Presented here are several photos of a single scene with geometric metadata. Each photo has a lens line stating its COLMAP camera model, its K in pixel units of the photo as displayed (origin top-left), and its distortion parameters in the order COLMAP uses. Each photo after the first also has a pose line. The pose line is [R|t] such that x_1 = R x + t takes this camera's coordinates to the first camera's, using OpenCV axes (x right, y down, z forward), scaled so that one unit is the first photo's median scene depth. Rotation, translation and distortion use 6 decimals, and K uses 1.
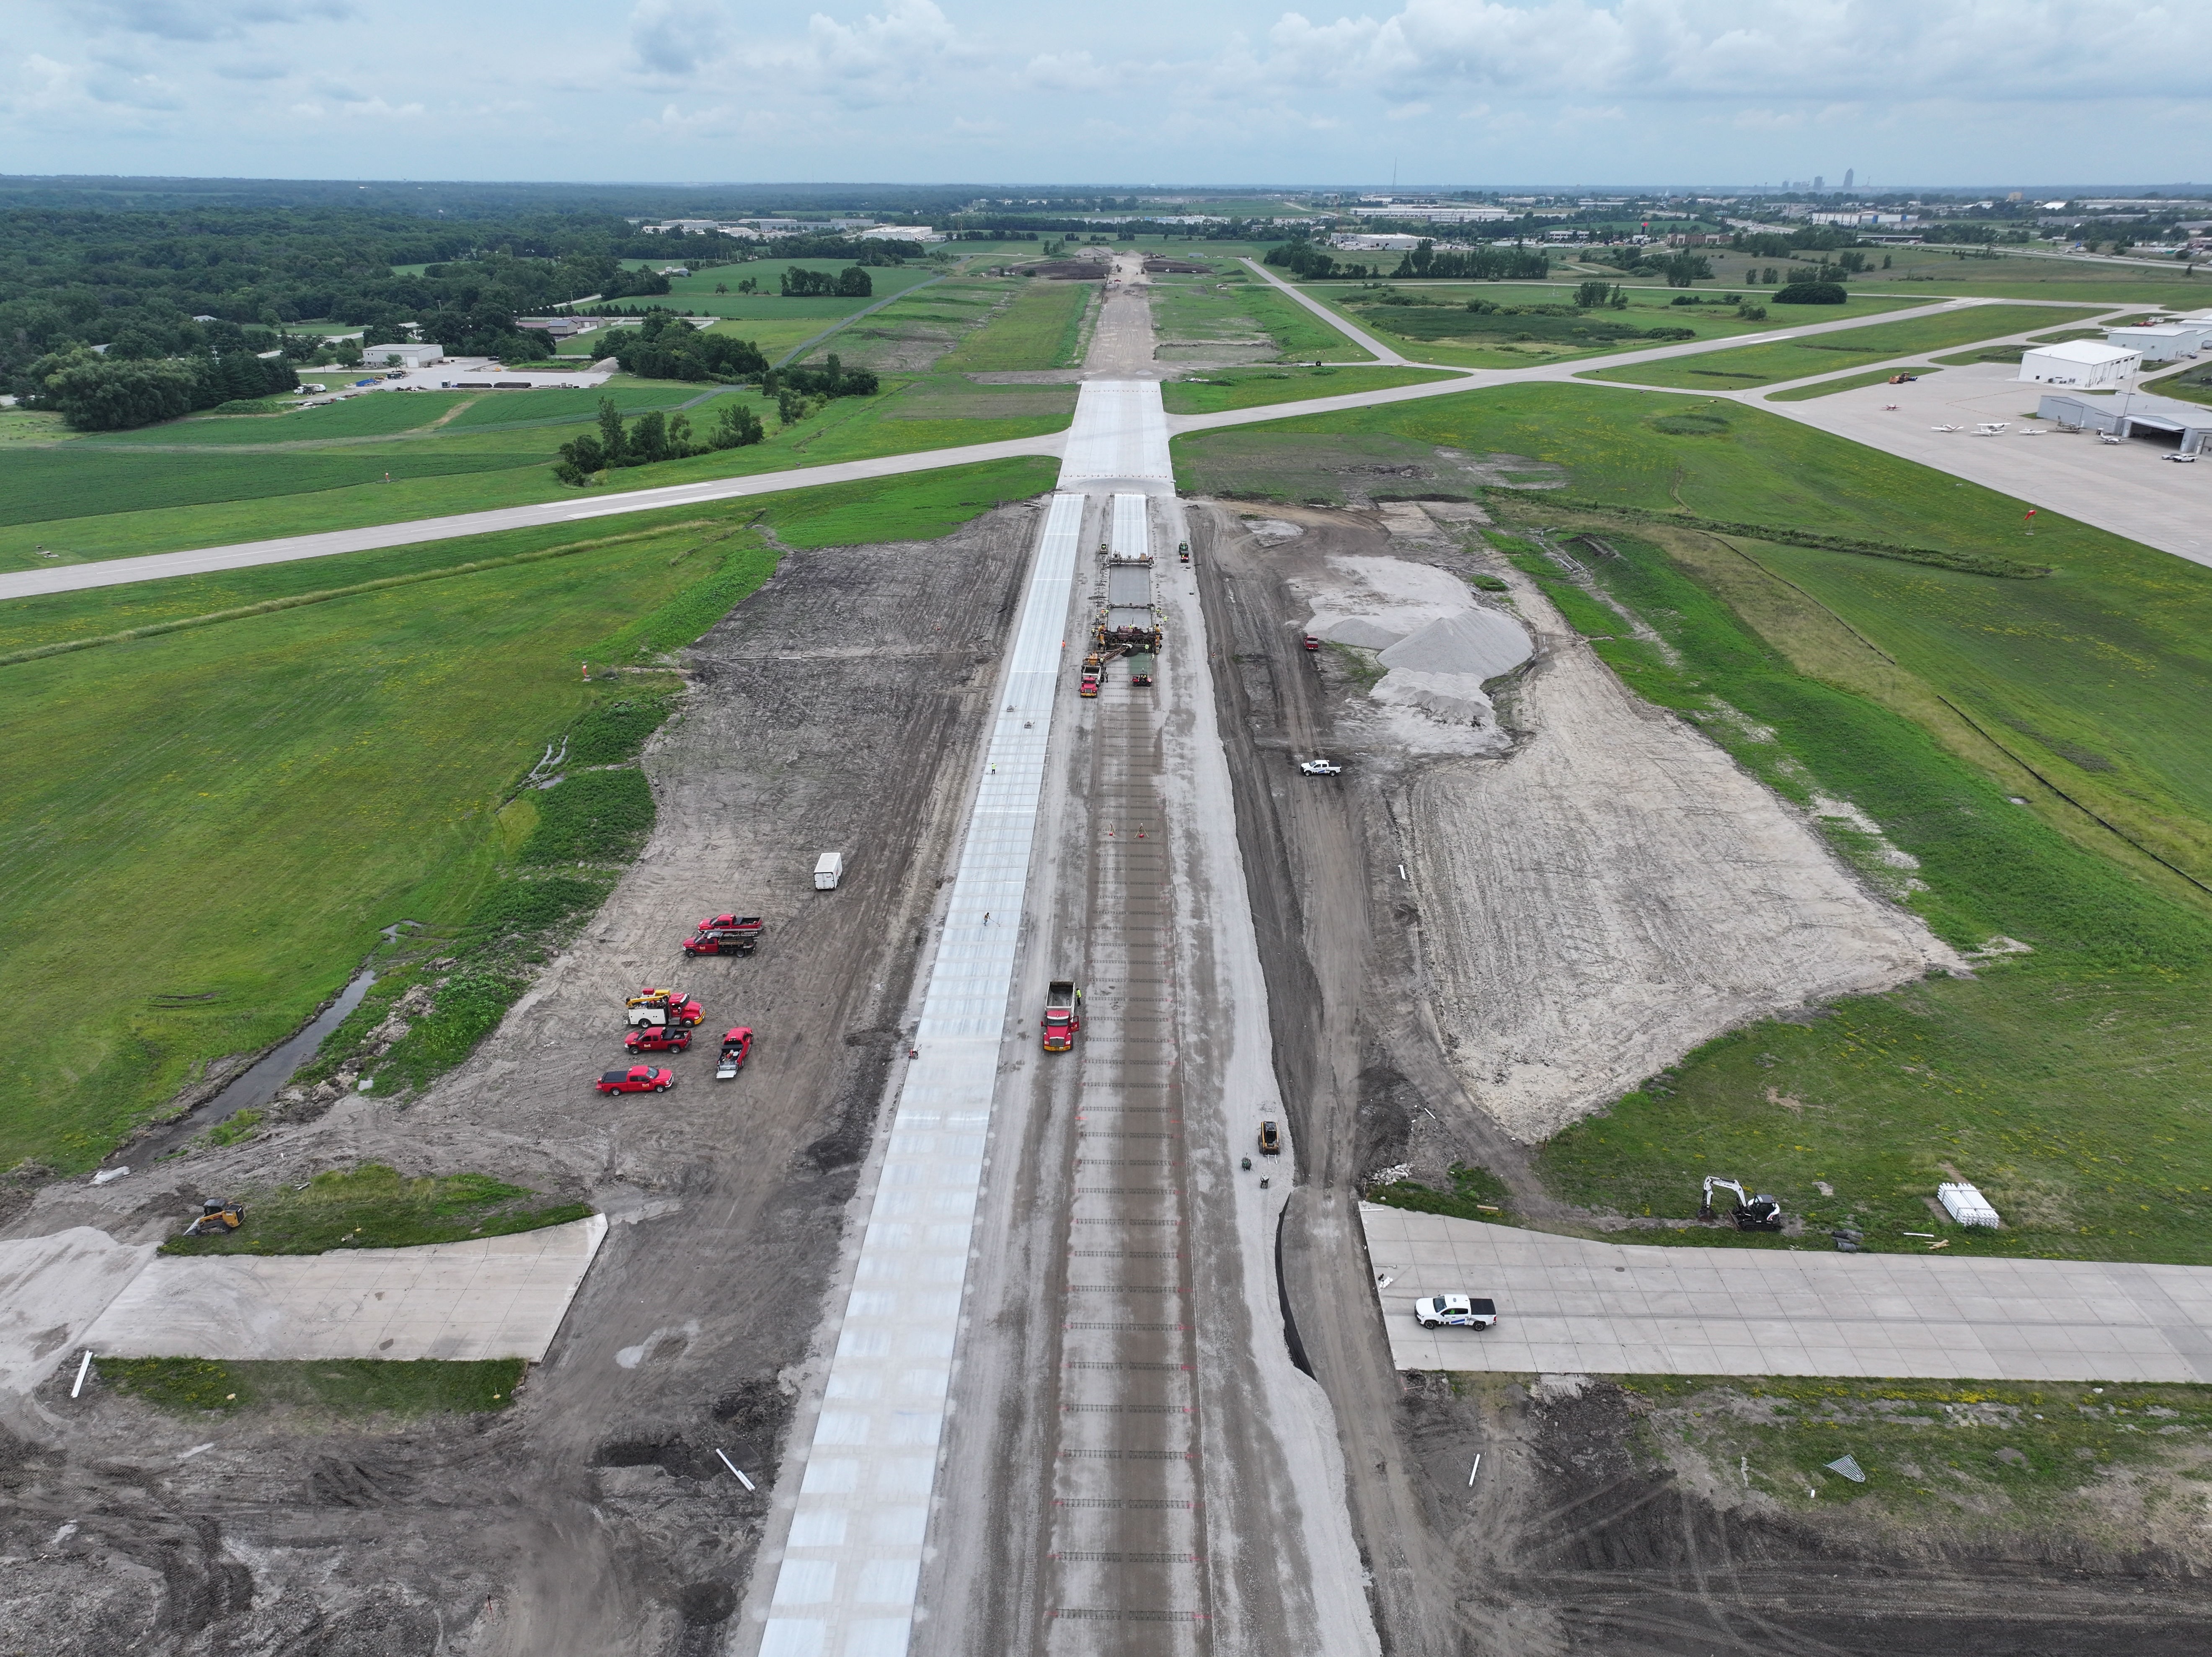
lens RADIAL K [[1532.3, 0, 1106.0], [0, 1532.3, 828.5], [0, 0, 1]] dist [0.003578, 0.006160]
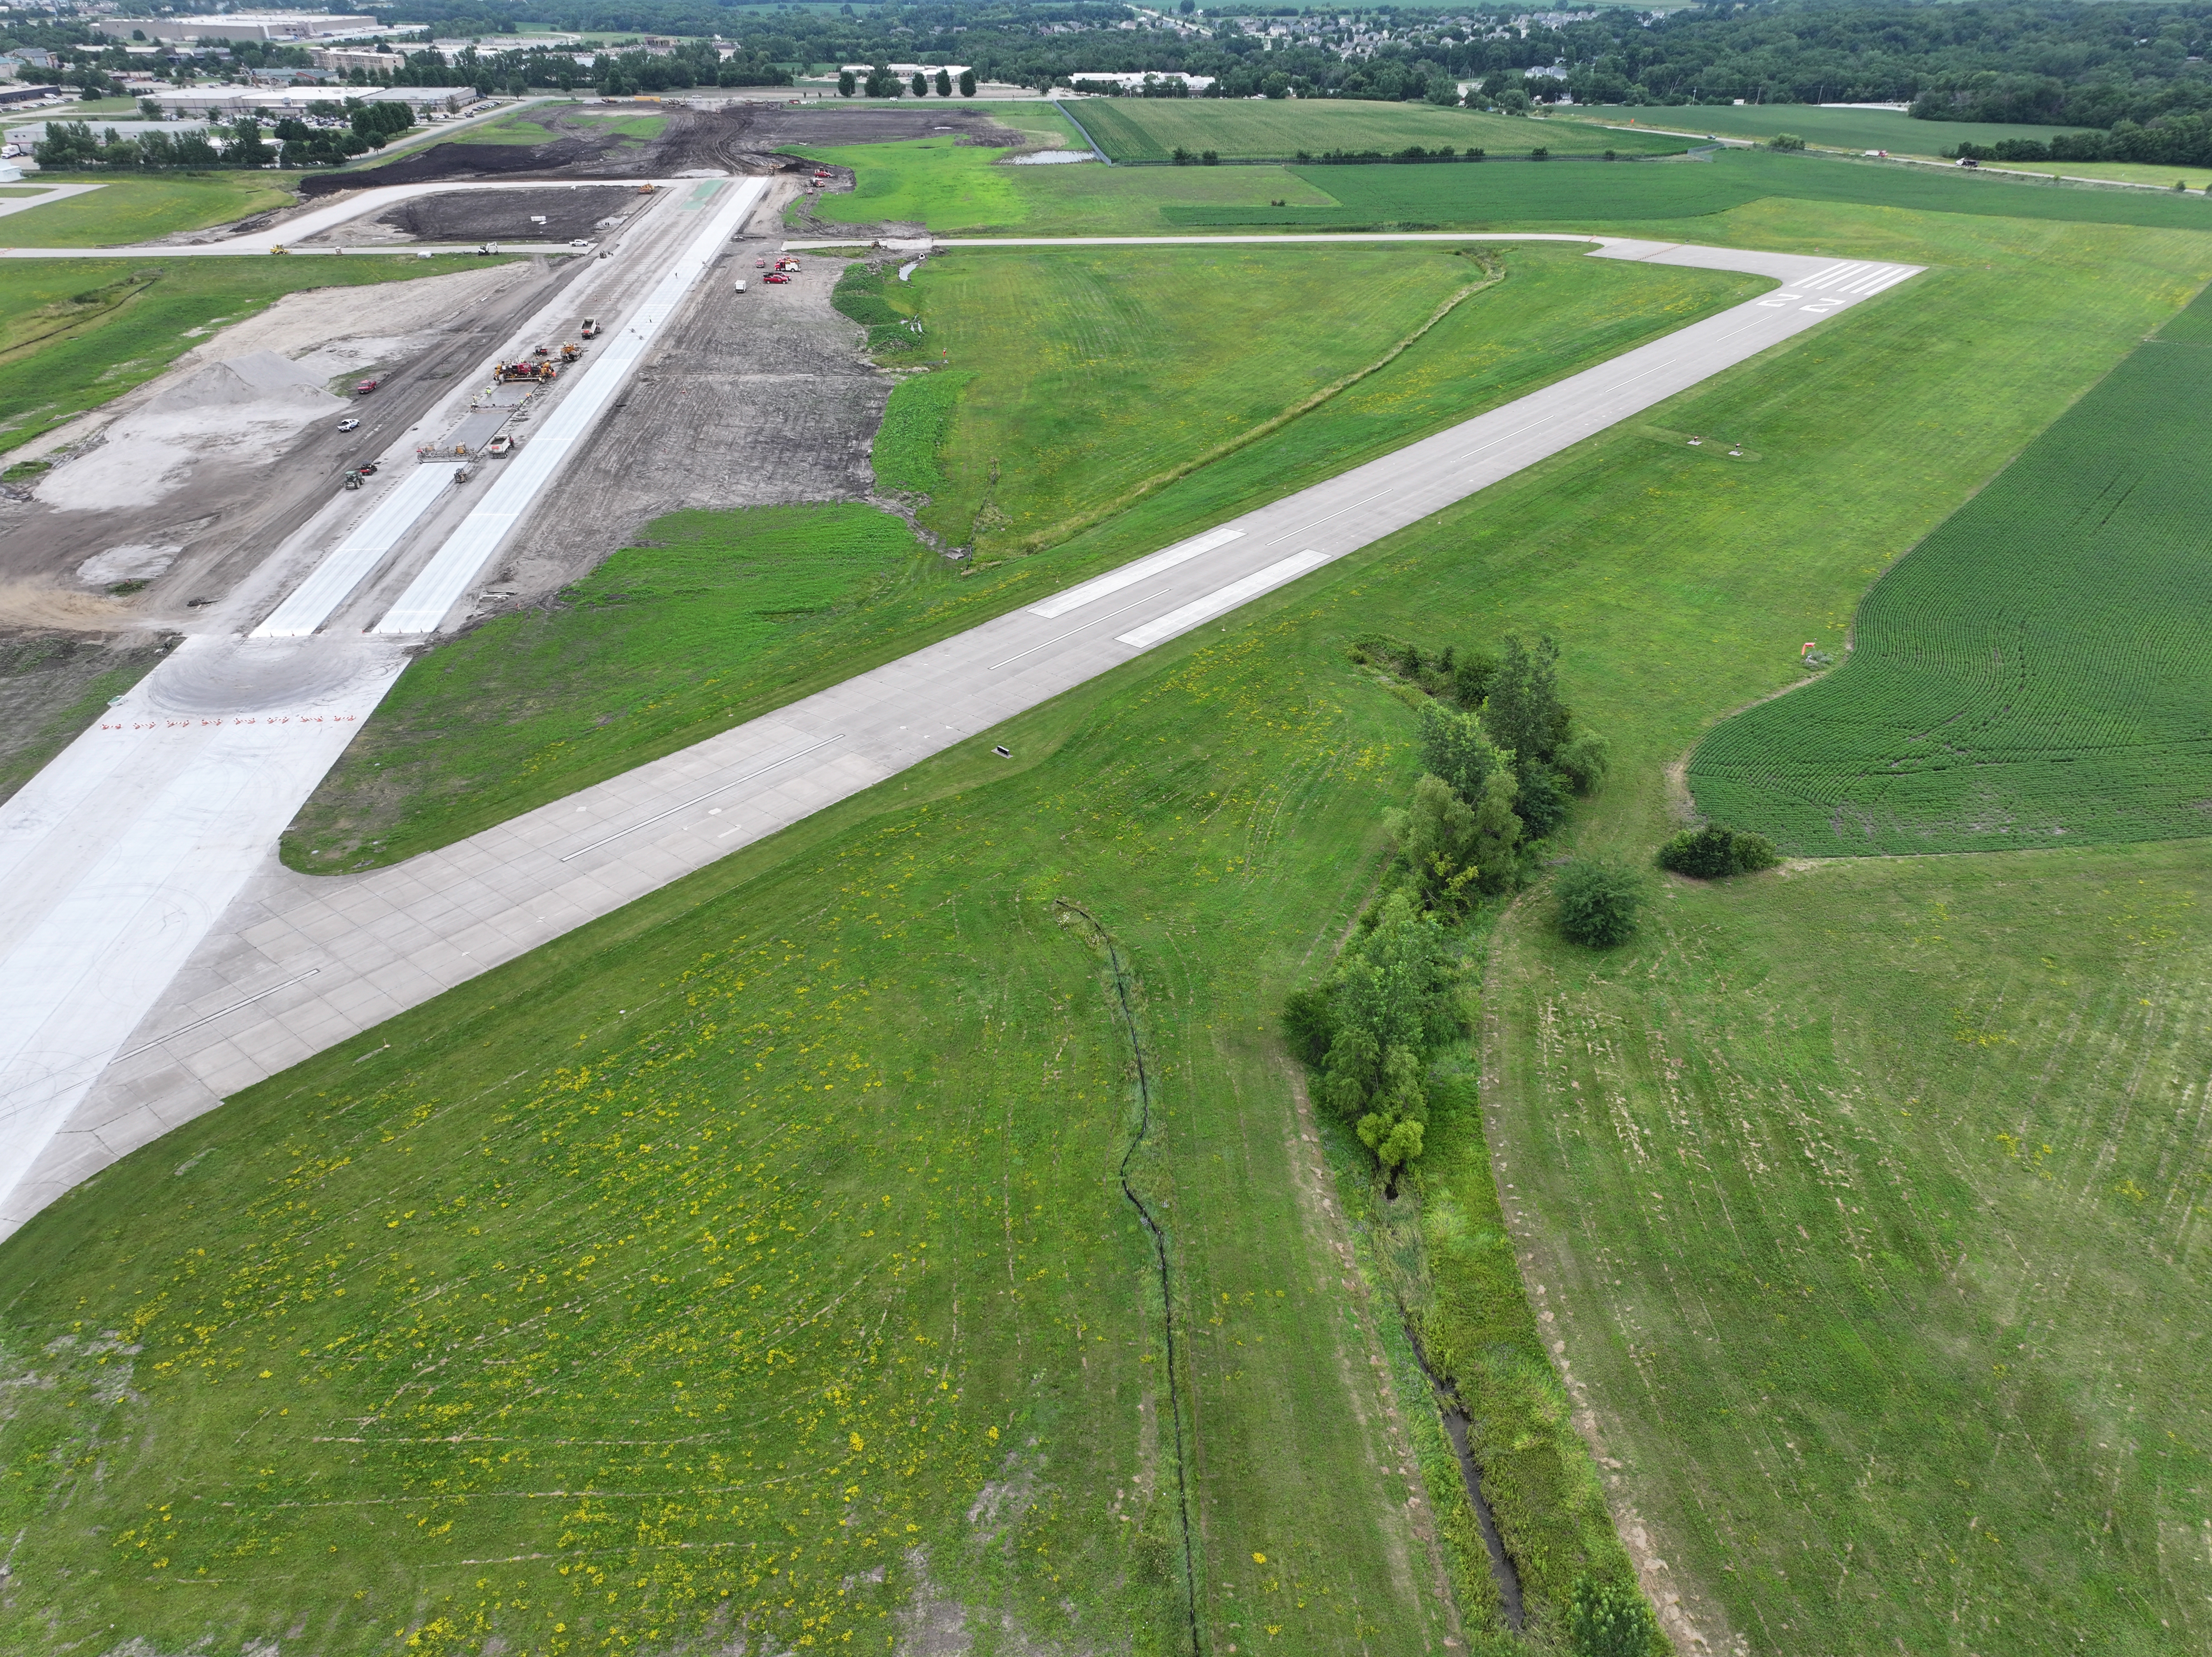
lens RADIAL K [[1532.3, 0, 1106.0], [0, 1532.3, 828.5], [0, 0, 1]] dist [0.003578, 0.006160]
pose [[-0.993859, 0.049267, -0.099080, -0.309273], [-0.048042, 0.614491, 0.787459, -0.895673], [0.099679, 0.787384, -0.608351, 2.092828]]
